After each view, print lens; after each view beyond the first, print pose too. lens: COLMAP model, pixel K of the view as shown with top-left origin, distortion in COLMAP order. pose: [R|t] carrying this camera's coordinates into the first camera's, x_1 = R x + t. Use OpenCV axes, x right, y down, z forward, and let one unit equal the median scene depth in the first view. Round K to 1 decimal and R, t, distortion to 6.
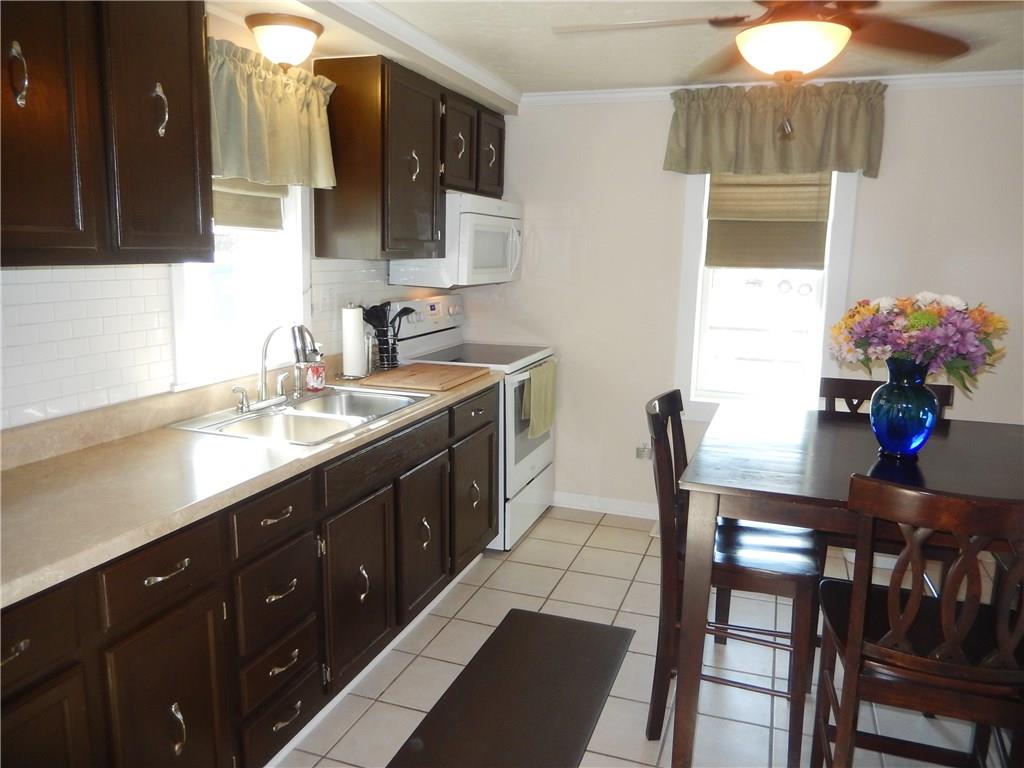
lens RADIAL K [[769.1, 0, 516.1], [0, 769.1, 384.9], [0, 0, 1]] dist [0.048219, -0.007889]
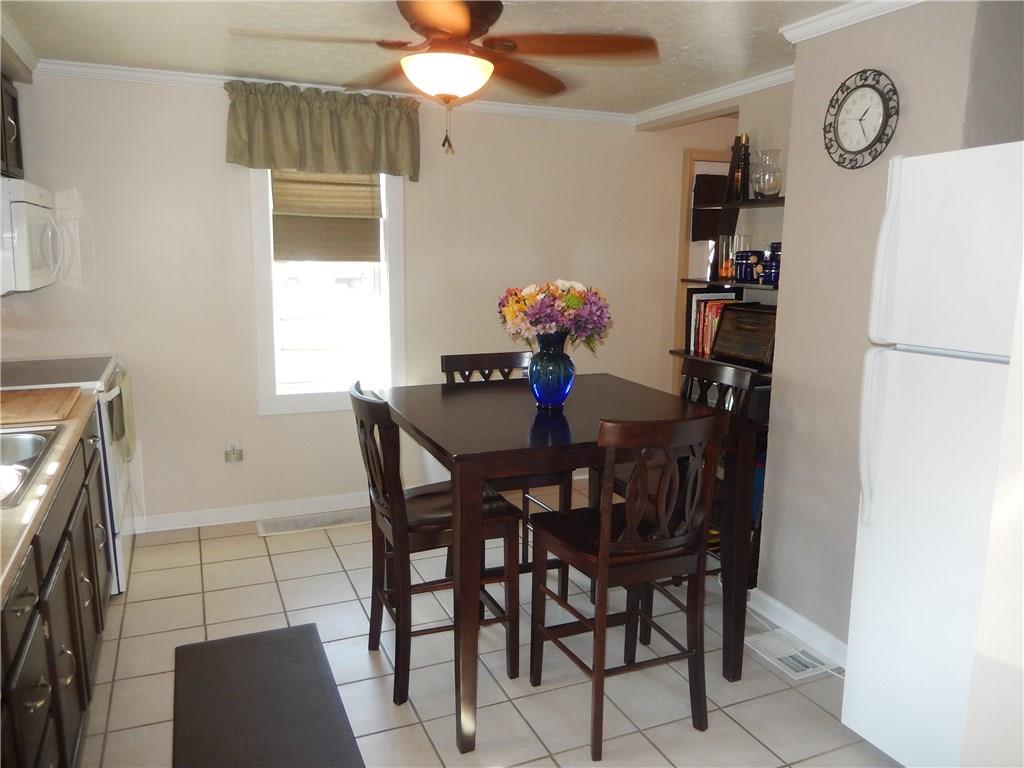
lens RADIAL K [[769.1, 0, 516.1], [0, 769.1, 384.9], [0, 0, 1]] dist [0.048219, -0.007889]
pose [[0.759284, -0.130521, 0.637536, -0.199332], [0.120955, 0.990914, 0.058815, -0.015510], [-0.639420, 0.032456, 0.768172, 0.031031]]
